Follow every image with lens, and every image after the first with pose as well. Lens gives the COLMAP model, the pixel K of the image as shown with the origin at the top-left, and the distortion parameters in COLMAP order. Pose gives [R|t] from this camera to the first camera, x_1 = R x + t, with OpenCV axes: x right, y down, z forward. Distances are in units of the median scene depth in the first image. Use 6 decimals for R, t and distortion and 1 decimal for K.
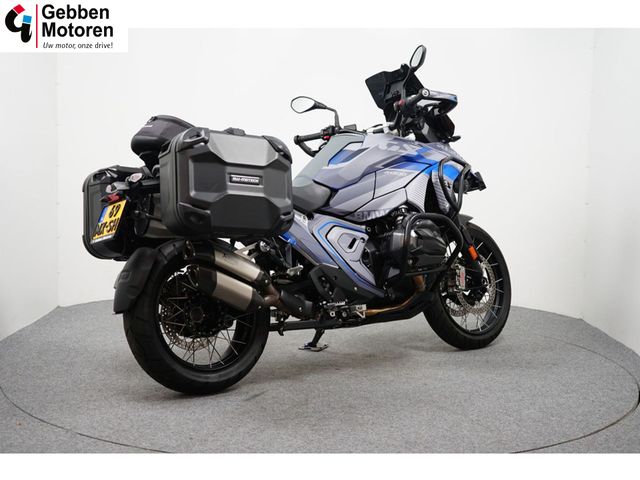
lens RADIAL K [[898.3, 0, 320.0], [0, 898.3, 240.0], [0, 0, 1]] dist [0.148395, -0.005575]
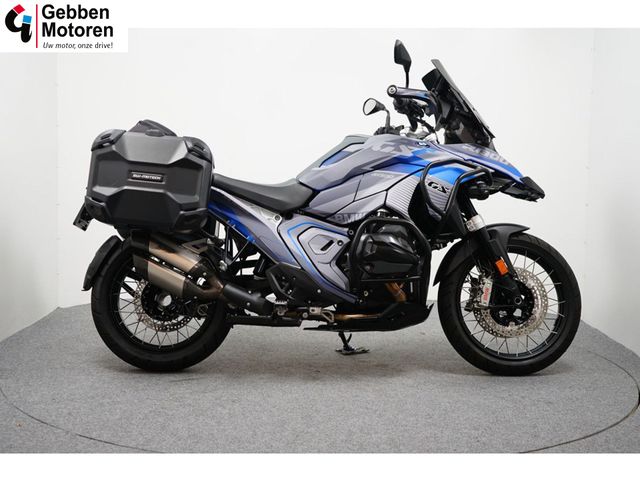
lens RADIAL K [[898.3, 0, 320.0], [0, 898.3, 240.0], [0, 0, 1]] dist [0.148395, -0.005575]
pose [[0.820574, 0.053517, -0.569030, 0.590428], [-0.059412, 0.998200, 0.008204, -0.009718], [0.568444, 0.027075, 0.822276, 0.181312]]
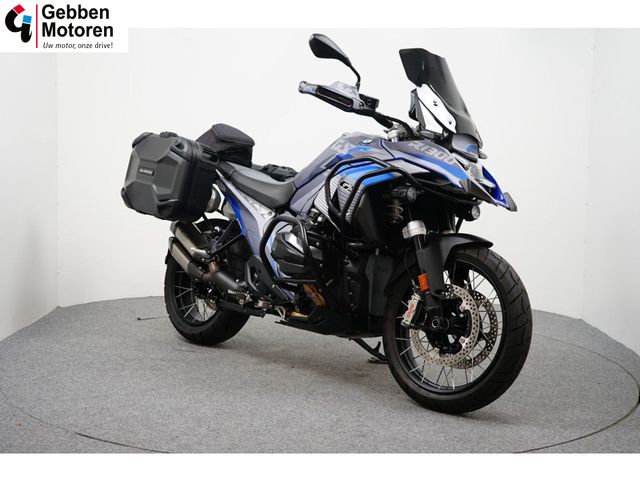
lens RADIAL K [[898.3, 0, 320.0], [0, 898.3, 240.0], [0, 0, 1]] dist [0.148395, -0.005575]
pose [[0.137528, 0.083713, -0.986954, 1.020673], [-0.112129, 0.991333, 0.068460, -0.071106], [0.984131, 0.101251, 0.145722, 0.882826]]
